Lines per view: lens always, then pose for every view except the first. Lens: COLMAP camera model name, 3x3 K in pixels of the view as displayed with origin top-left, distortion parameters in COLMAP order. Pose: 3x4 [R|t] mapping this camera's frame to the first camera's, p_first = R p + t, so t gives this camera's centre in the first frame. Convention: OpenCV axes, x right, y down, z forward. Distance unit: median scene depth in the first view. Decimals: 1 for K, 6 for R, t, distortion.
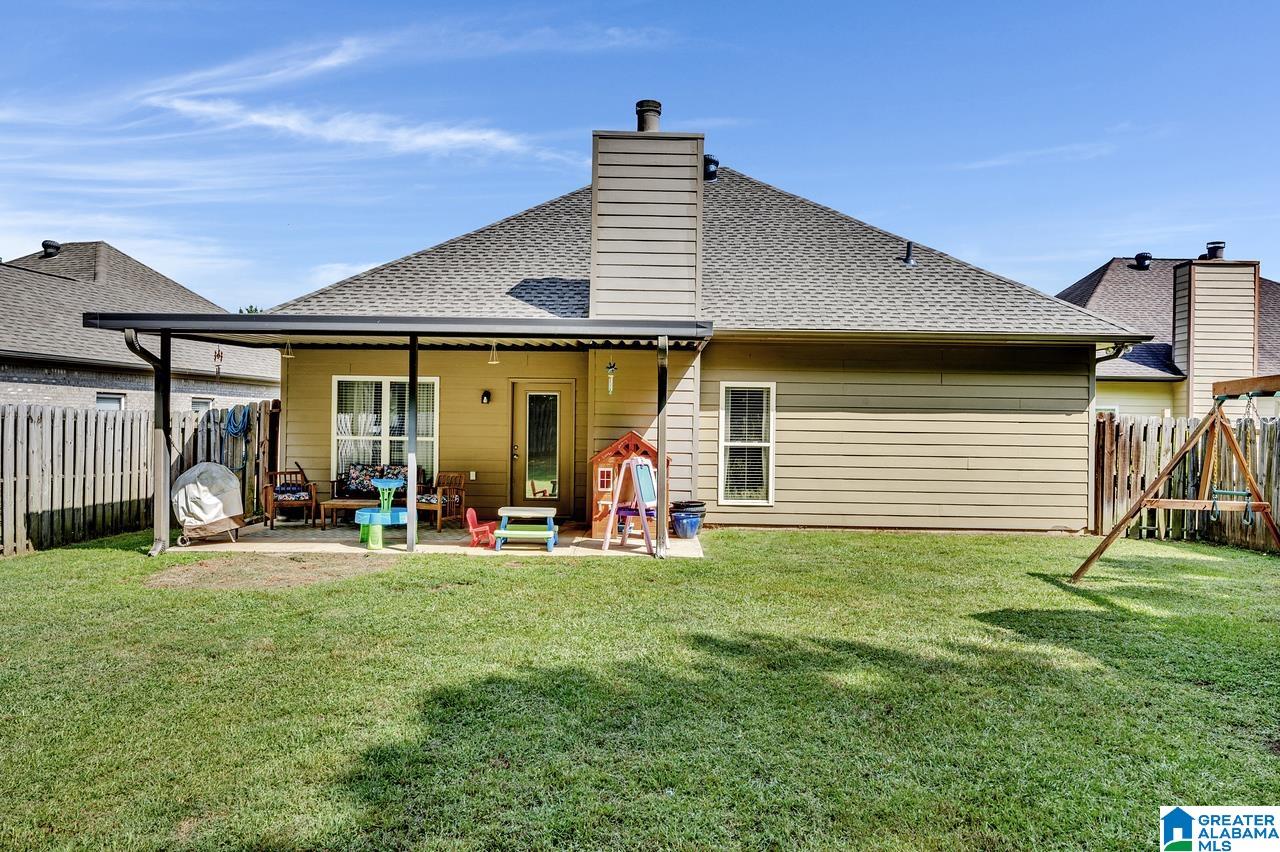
lens RADIAL K [[507.6, 0, 638.2], [0, 507.6, 431.3], [0, 0, 1]] dist [-0.002479, 0.002988]
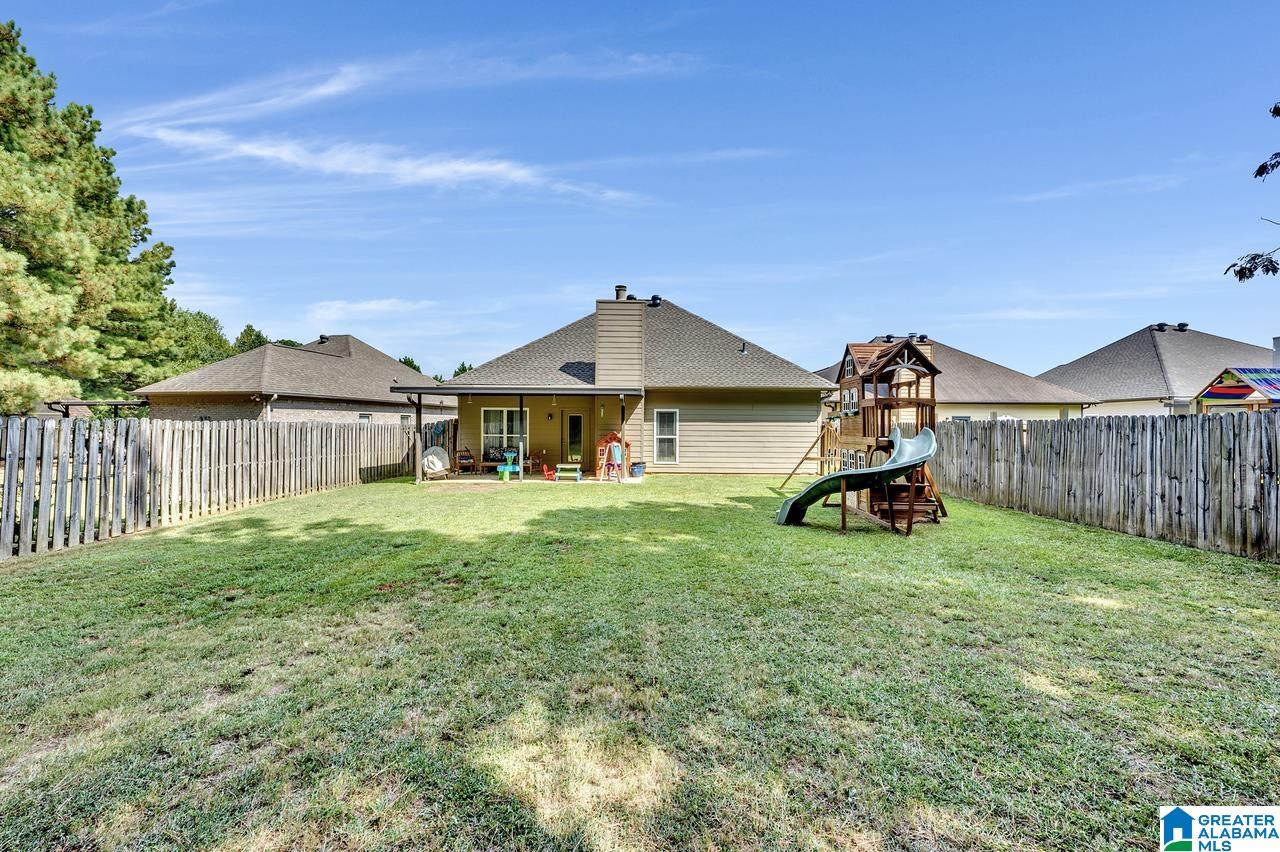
lens RADIAL K [[507.6, 0, 638.2], [0, 507.6, 431.3], [0, 0, 1]] dist [-0.002479, 0.002988]
pose [[0.998297, -0.005882, -0.058042, 0.227476], [0.005929, 0.999982, 0.000646, -0.002590], [0.058037, -0.000989, 0.998314, -1.265147]]
